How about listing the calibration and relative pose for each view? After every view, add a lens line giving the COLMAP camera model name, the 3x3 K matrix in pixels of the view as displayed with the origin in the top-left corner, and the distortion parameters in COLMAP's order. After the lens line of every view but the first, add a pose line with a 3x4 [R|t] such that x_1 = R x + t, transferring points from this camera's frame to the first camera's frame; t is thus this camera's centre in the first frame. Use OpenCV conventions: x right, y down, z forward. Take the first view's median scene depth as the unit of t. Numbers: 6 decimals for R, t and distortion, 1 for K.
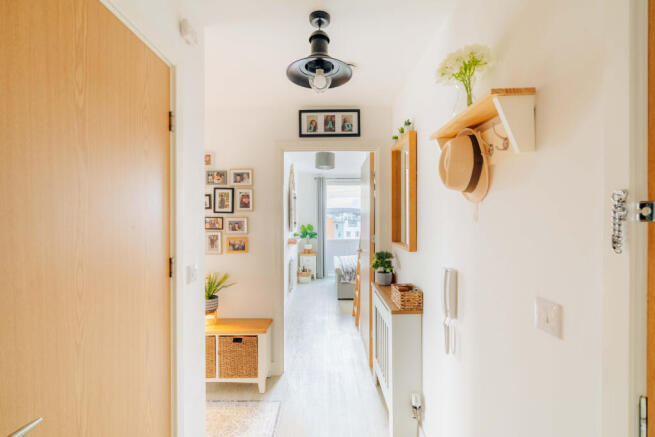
lens RADIAL K [[296.5, 0, 326.6], [0, 296.5, 217.6], [0, 0, 1]] dist [0.001792, -0.000262]
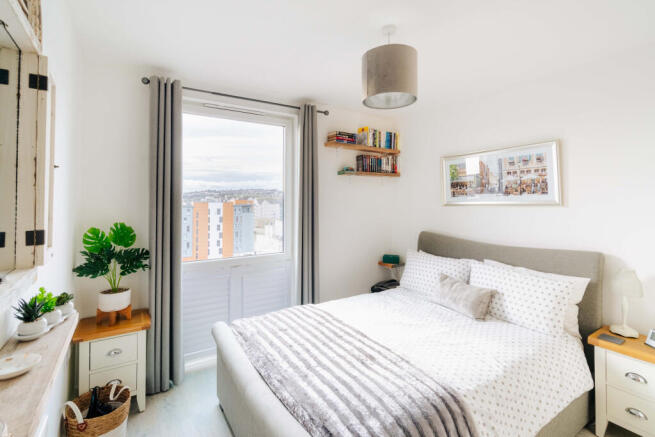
lens RADIAL K [[296.5, 0, 326.1], [0, 296.5, 194.0], [0, 0, 1]] dist [0.001792, -0.000262]
pose [[0.834232, 0.016947, 0.551153, -0.051232], [-0.004712, 0.999710, -0.023608, -0.002583], [-0.551394, 0.017097, 0.834070, 0.636146]]
